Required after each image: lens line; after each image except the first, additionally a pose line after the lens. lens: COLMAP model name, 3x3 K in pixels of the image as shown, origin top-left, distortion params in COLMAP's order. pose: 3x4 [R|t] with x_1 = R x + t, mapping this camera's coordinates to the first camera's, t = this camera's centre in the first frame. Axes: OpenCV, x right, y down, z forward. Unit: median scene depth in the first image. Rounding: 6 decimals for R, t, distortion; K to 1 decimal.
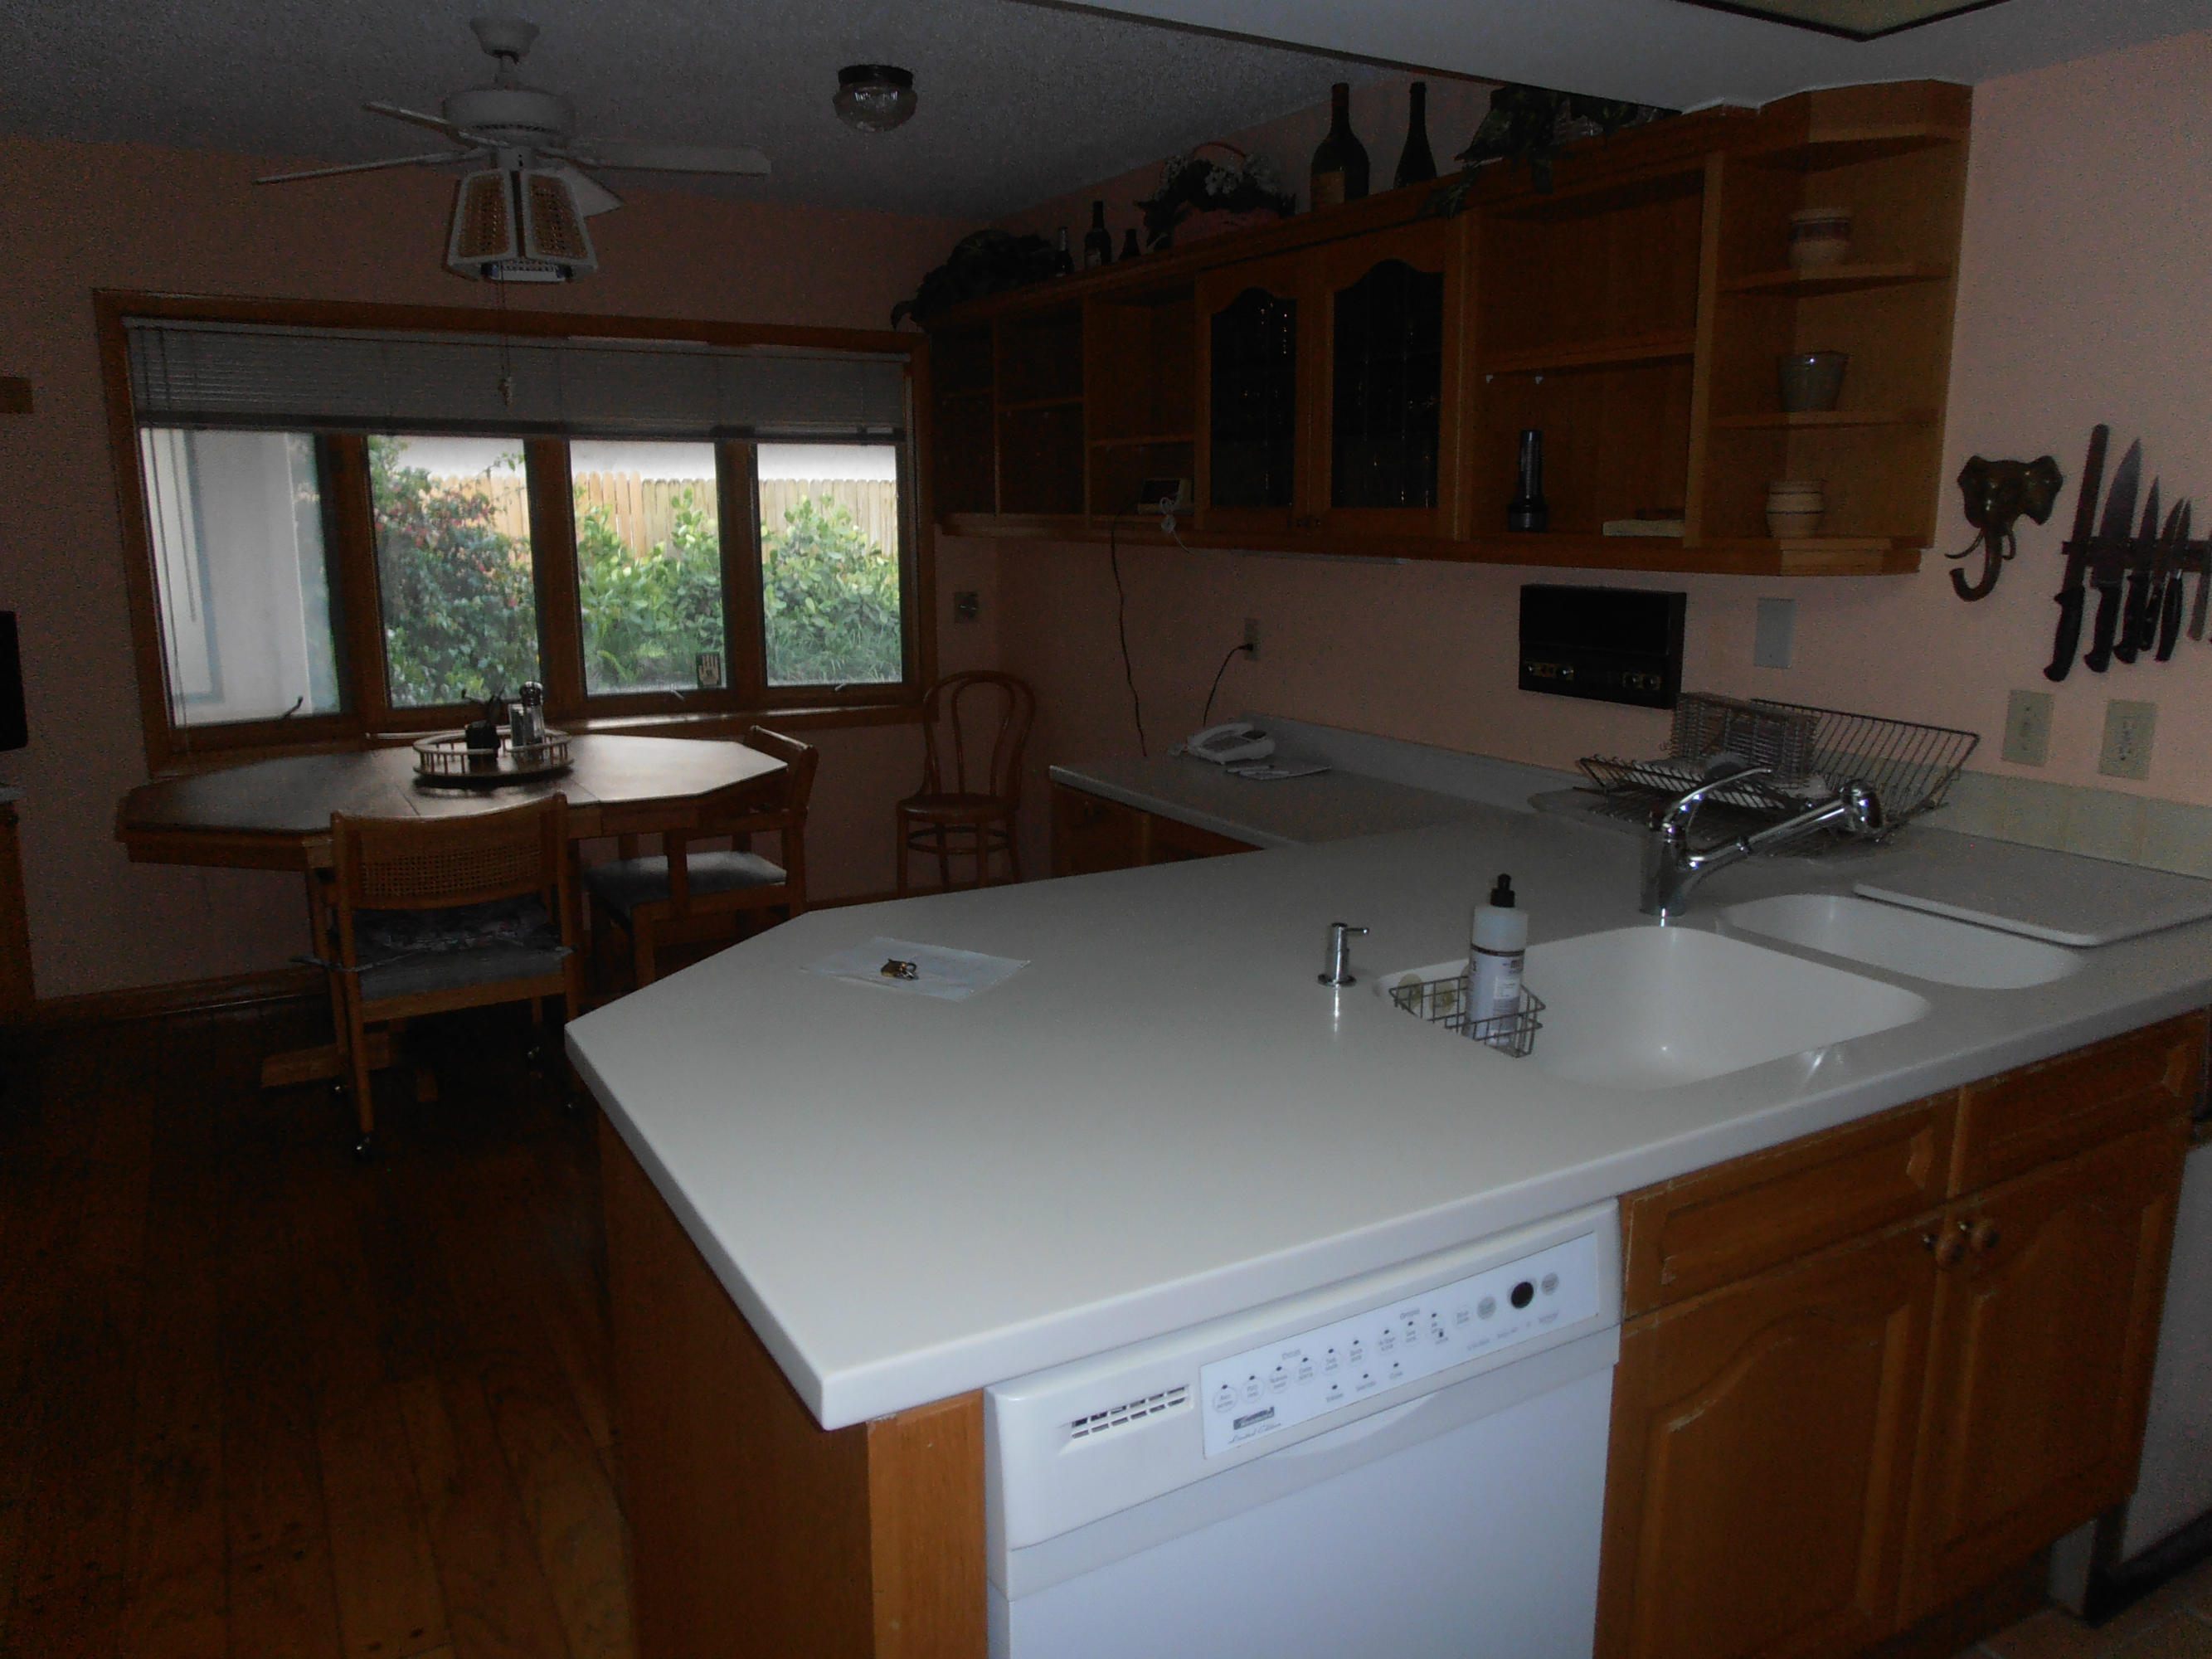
lens RADIAL K [[1559.1, 0, 1109.3], [0, 1559.1, 823.1], [0, 0, 1]] dist [-0.013331, 0.002744]
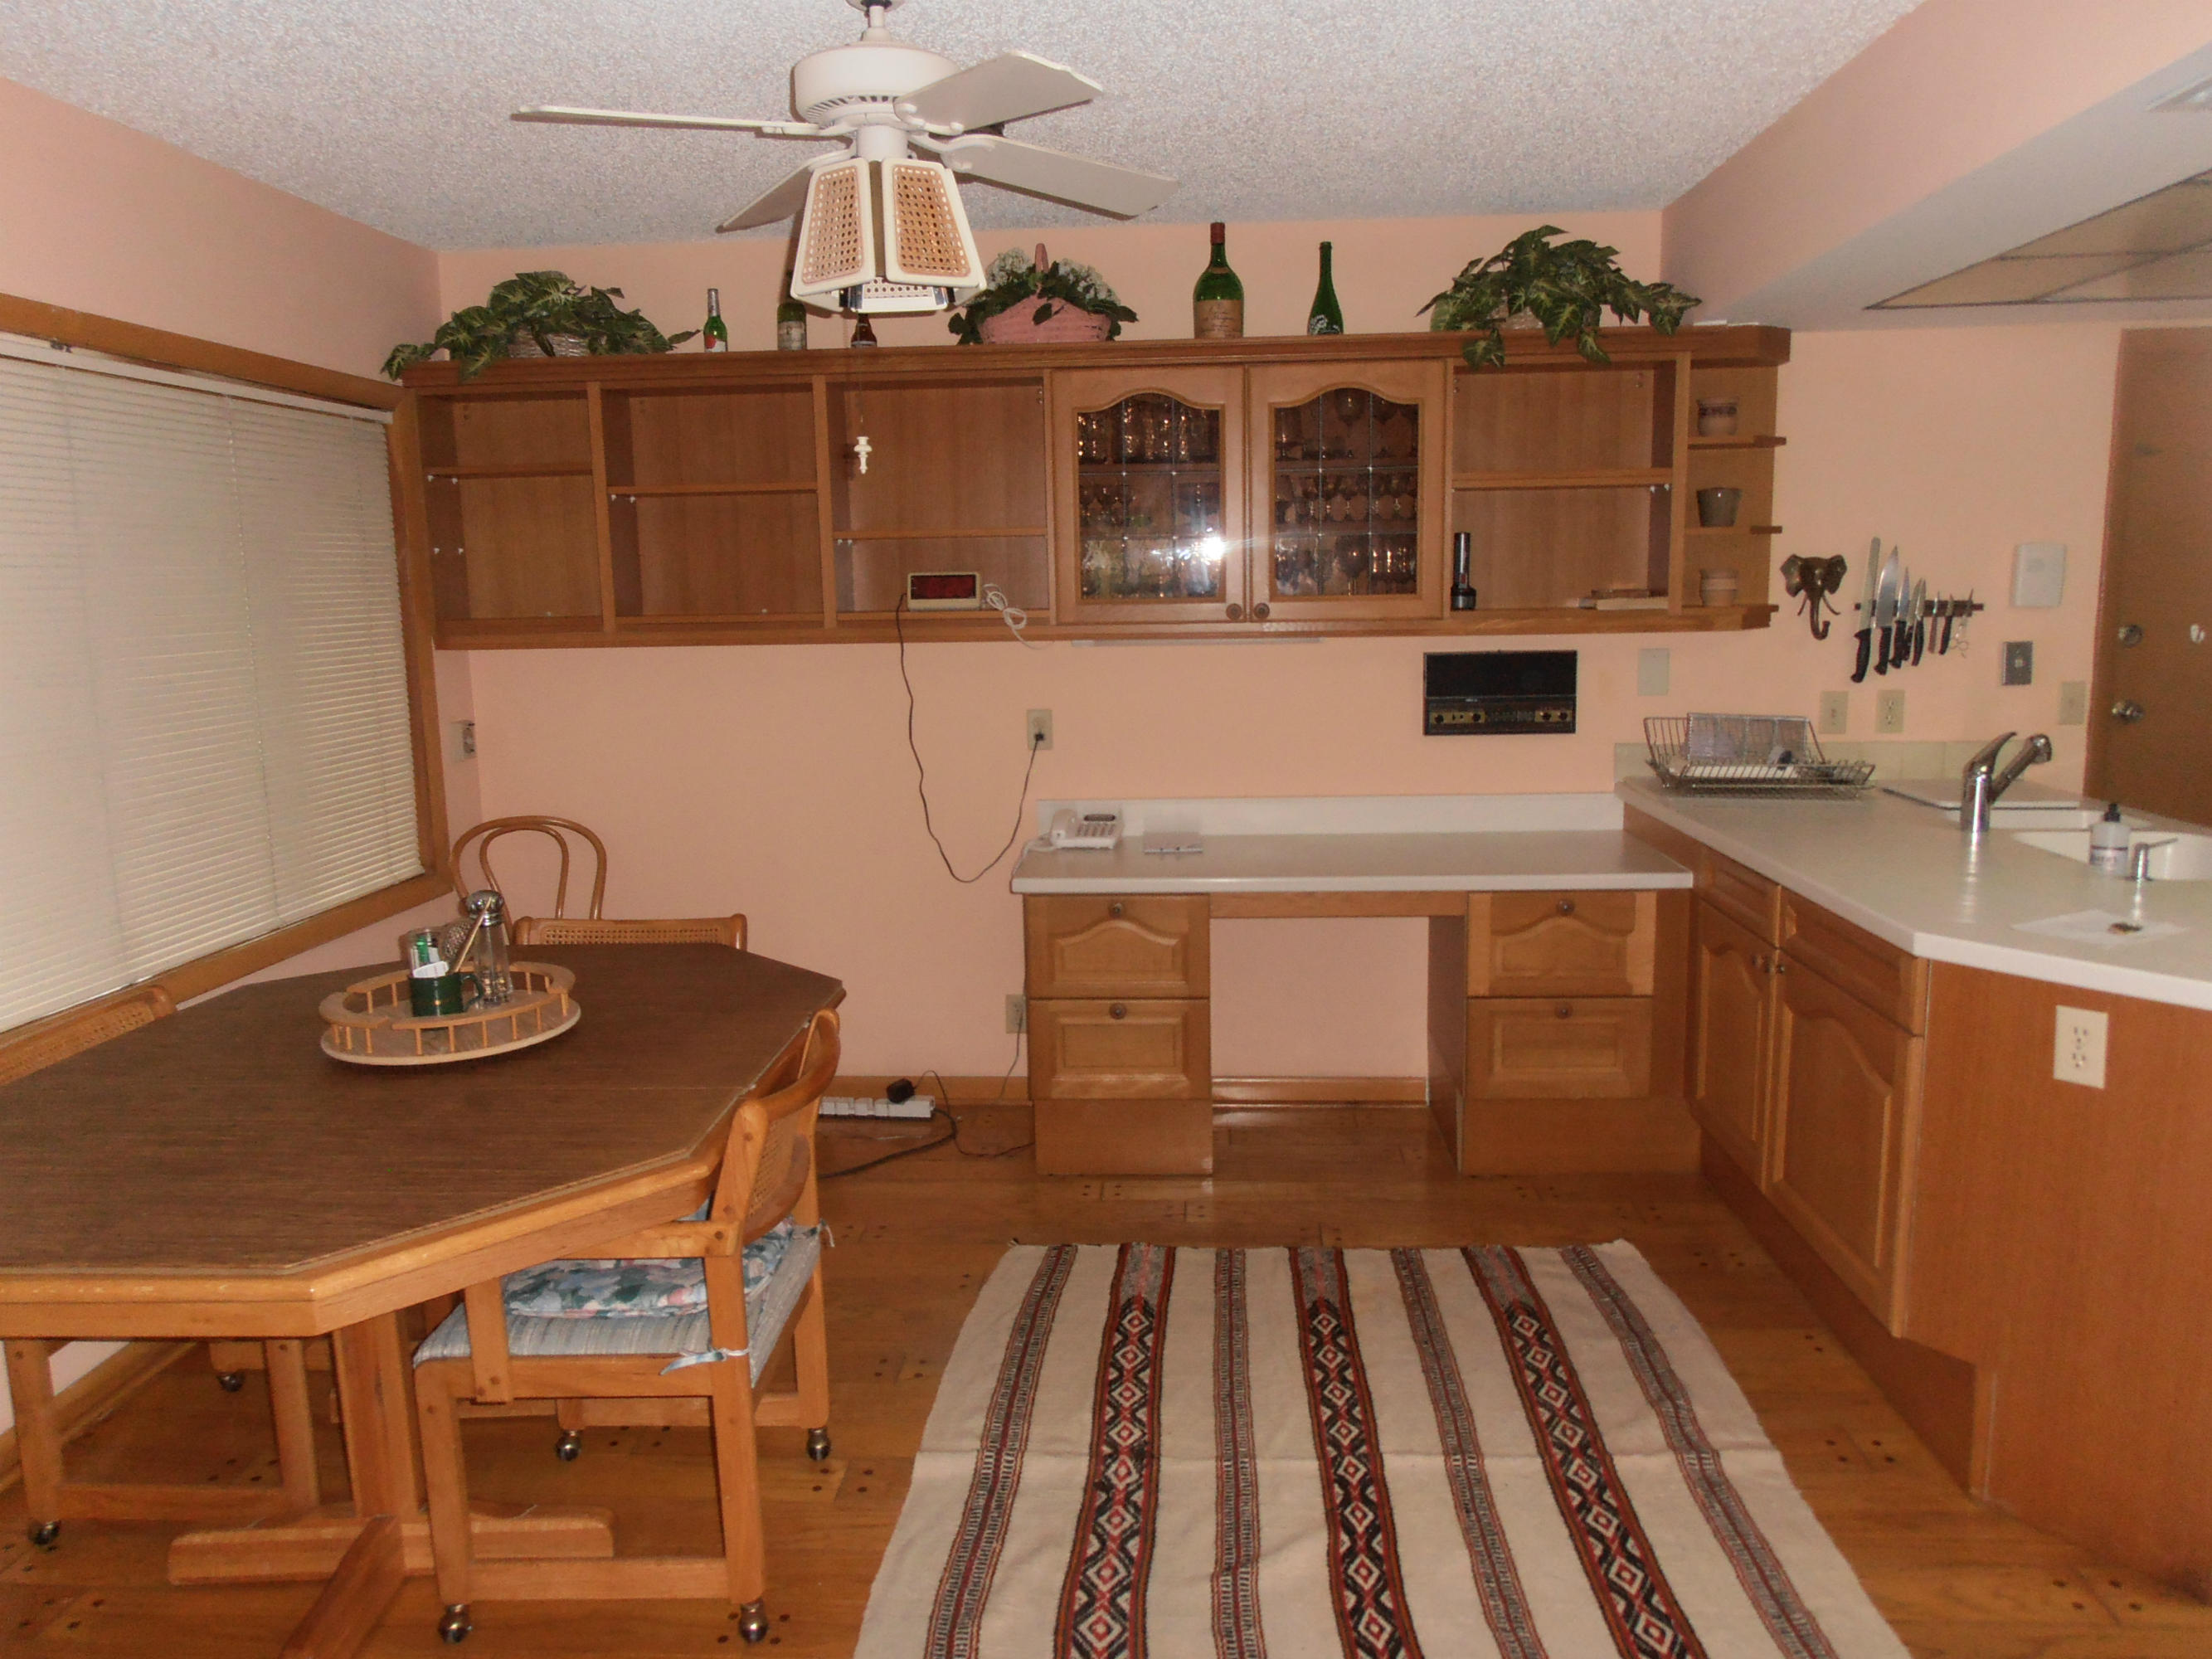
lens RADIAL K [[1559.1, 0, 1109.3], [0, 1559.1, 823.1], [0, 0, 1]] dist [-0.013331, 0.002744]
pose [[0.555780, -0.135571, 0.820201, -1.171677], [0.185271, 0.981999, 0.036772, -0.140118], [-0.810422, 0.131523, 0.570893, 0.634517]]
